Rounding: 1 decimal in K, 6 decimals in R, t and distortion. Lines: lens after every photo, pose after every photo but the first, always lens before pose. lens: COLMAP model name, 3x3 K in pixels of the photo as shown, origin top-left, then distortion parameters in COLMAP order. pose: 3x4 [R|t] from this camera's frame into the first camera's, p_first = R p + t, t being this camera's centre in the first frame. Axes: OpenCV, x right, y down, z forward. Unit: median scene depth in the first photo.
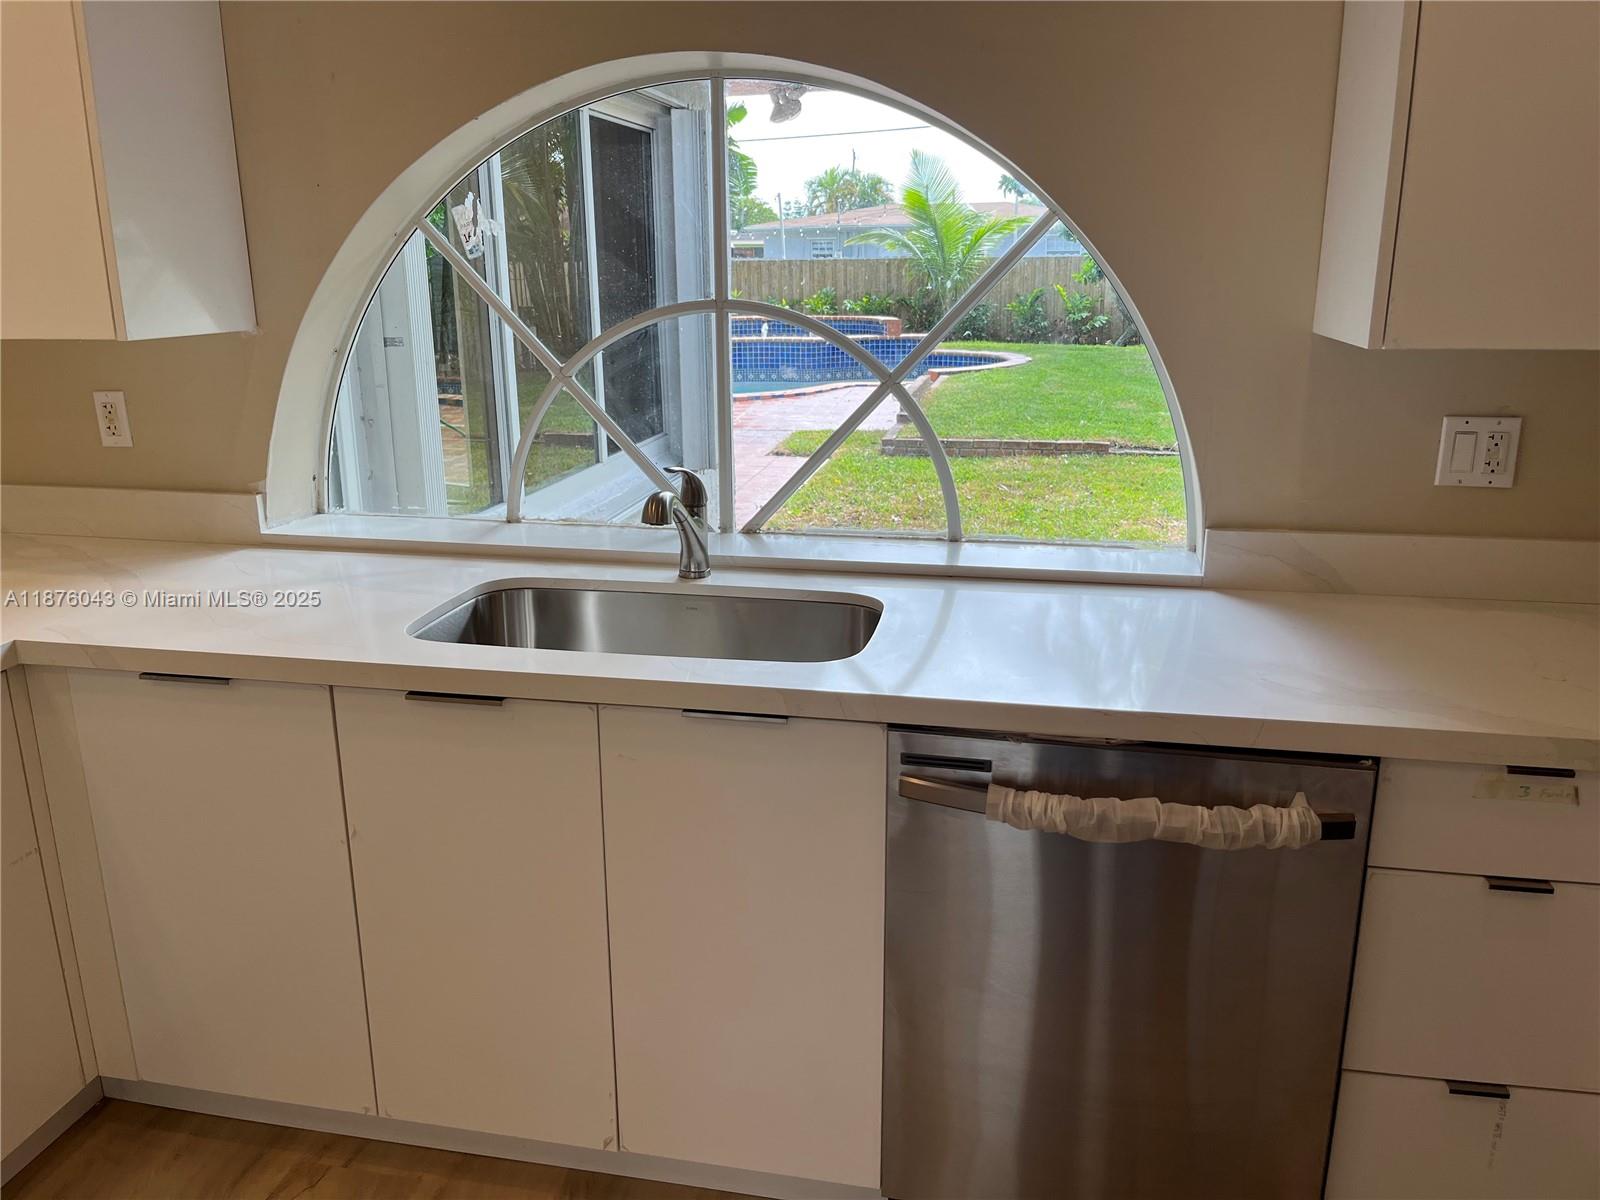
lens RADIAL K [[1209.9, 0, 800.0], [0, 1209.9, 600.0], [0, 0, 1]] dist [0.011812, -0.002165]
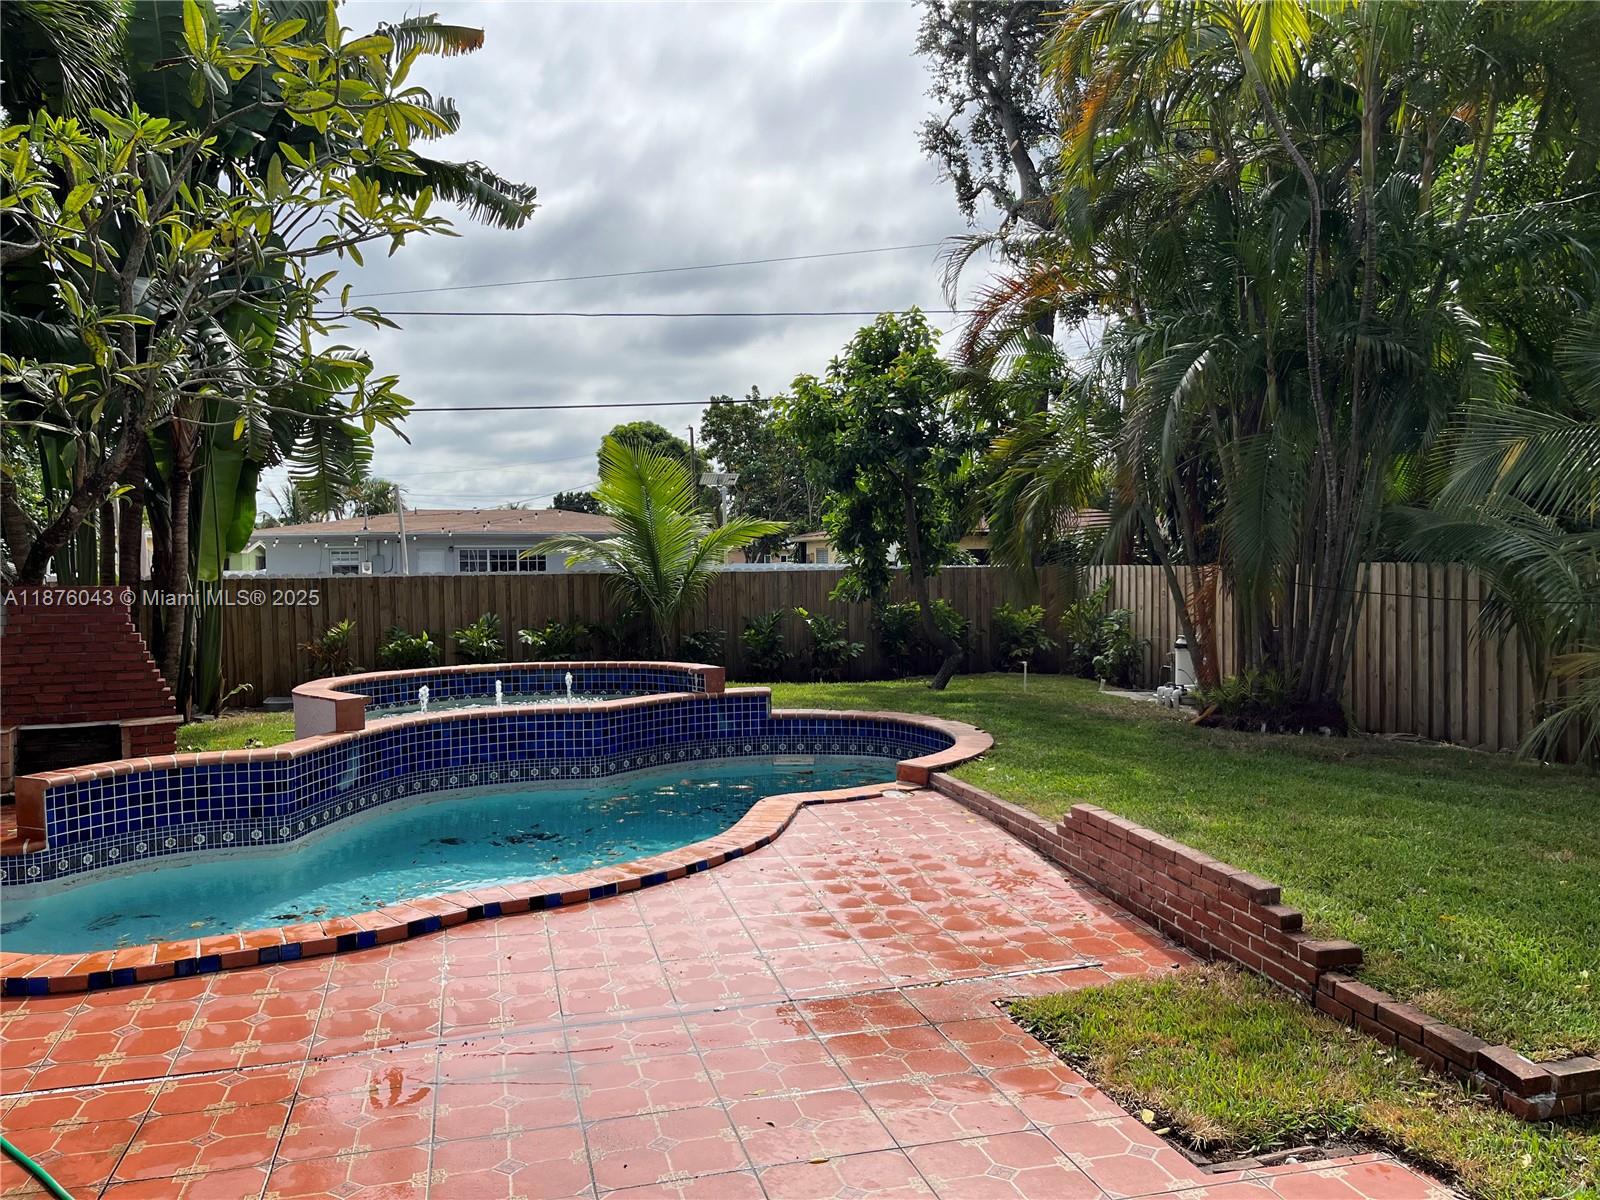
lens RADIAL K [[1209.9, 0, 800.0], [0, 1209.9, 600.0], [0, 0, 1]] dist [0.011812, -0.002165]
pose [[0.905435, -0.014281, 0.424245, -0.148742], [0.119248, 0.967744, -0.221928, -0.119274], [-0.407391, 0.251532, 0.877932, 0.414881]]
